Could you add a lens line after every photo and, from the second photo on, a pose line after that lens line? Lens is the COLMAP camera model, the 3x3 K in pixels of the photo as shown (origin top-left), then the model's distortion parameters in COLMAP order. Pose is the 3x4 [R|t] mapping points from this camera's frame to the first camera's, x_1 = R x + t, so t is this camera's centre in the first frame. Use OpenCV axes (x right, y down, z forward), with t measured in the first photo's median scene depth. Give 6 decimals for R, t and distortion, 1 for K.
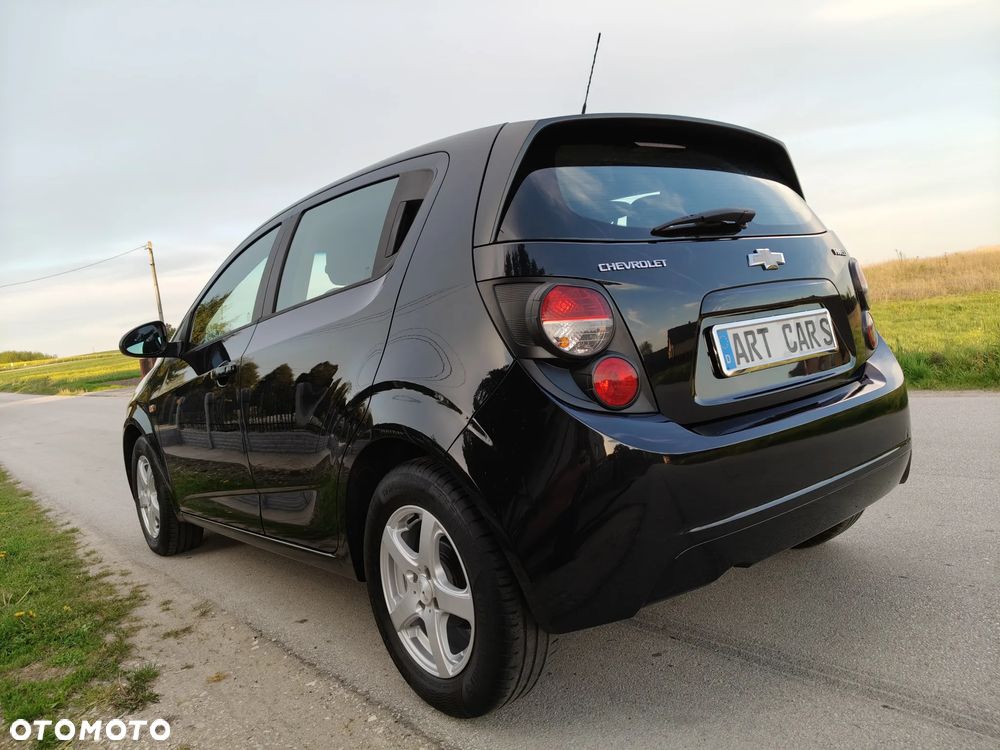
lens RADIAL K [[767.3, 0, 484.3], [0, 767.3, 382.1], [0, 0, 1]] dist [0.018765, -0.040313]
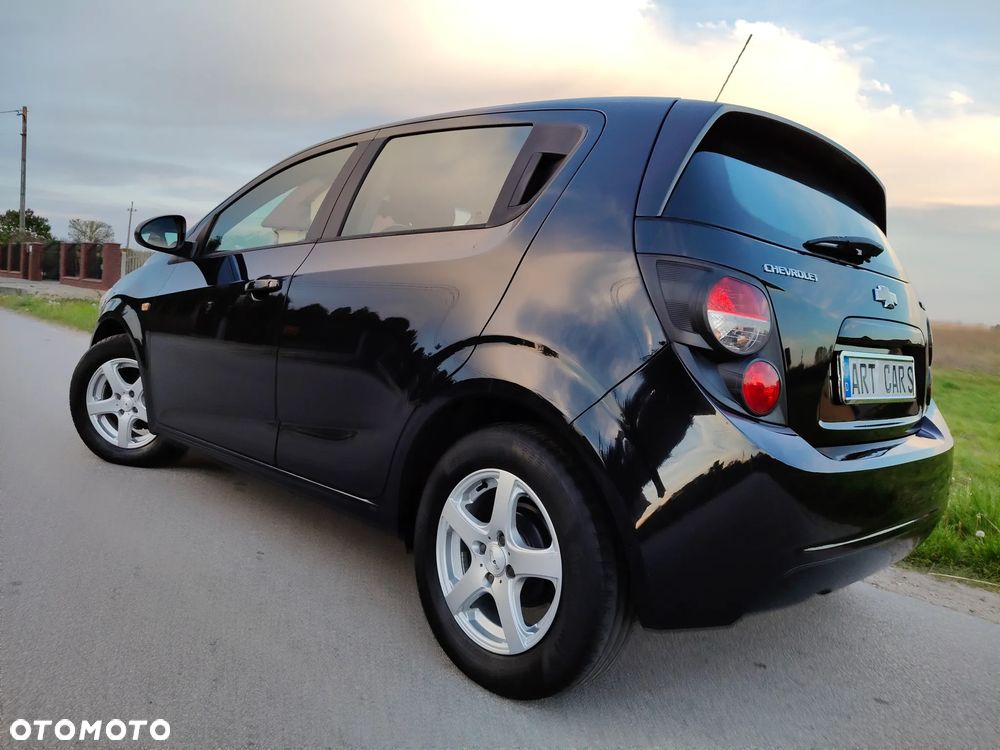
lens RADIAL K [[767.3, 0, 502.6], [0, 767.3, 377.7], [0, 0, 1]] dist [0.018765, -0.040313]
pose [[0.969668, 0.206470, 0.130818, -0.226263], [-0.208693, 0.977975, 0.003369, 0.044202], [-0.127241, -0.030567, 0.991401, 0.064882]]
